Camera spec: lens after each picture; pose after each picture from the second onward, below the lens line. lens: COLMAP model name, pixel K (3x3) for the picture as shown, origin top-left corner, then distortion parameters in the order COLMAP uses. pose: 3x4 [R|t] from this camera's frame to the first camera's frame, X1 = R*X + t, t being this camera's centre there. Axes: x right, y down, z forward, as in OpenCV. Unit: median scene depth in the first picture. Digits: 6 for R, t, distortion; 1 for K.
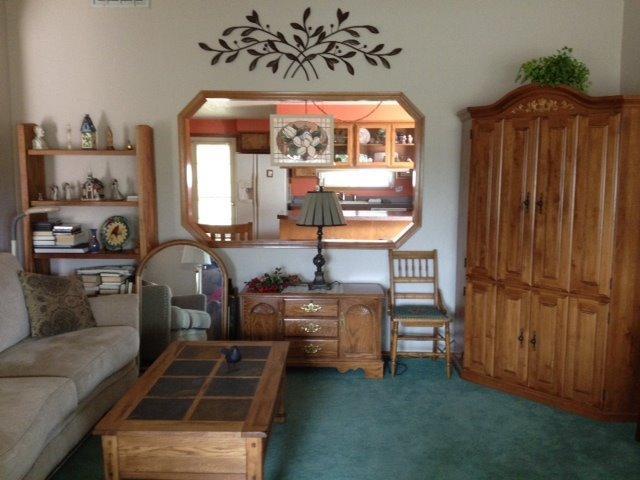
lens RADIAL K [[600.9, 0, 321.1], [0, 600.9, 245.2], [0, 0, 1]] dist [0.194212, -0.447809]
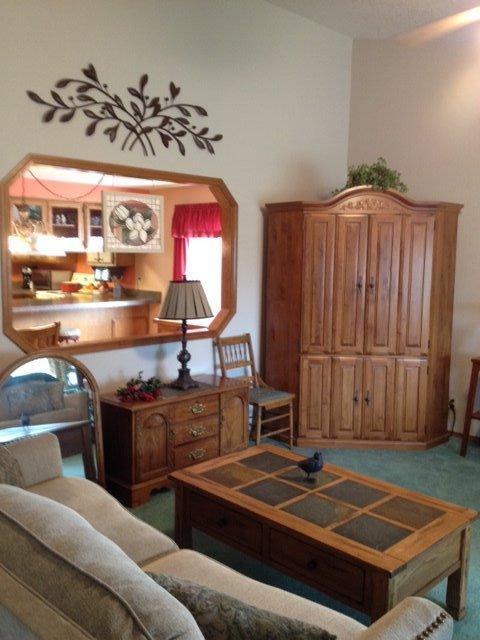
lens RADIAL K [[605.9, 0, 239.7], [0, 605.9, 326.0], [0, 0, 1]] dist [0.188595, -0.484683]
pose [[0.693274, -0.086158, 0.715505, -0.592677], [0.084658, 0.995690, 0.037868, -0.047993], [-0.715684, 0.034320, 0.697580, 0.292244]]
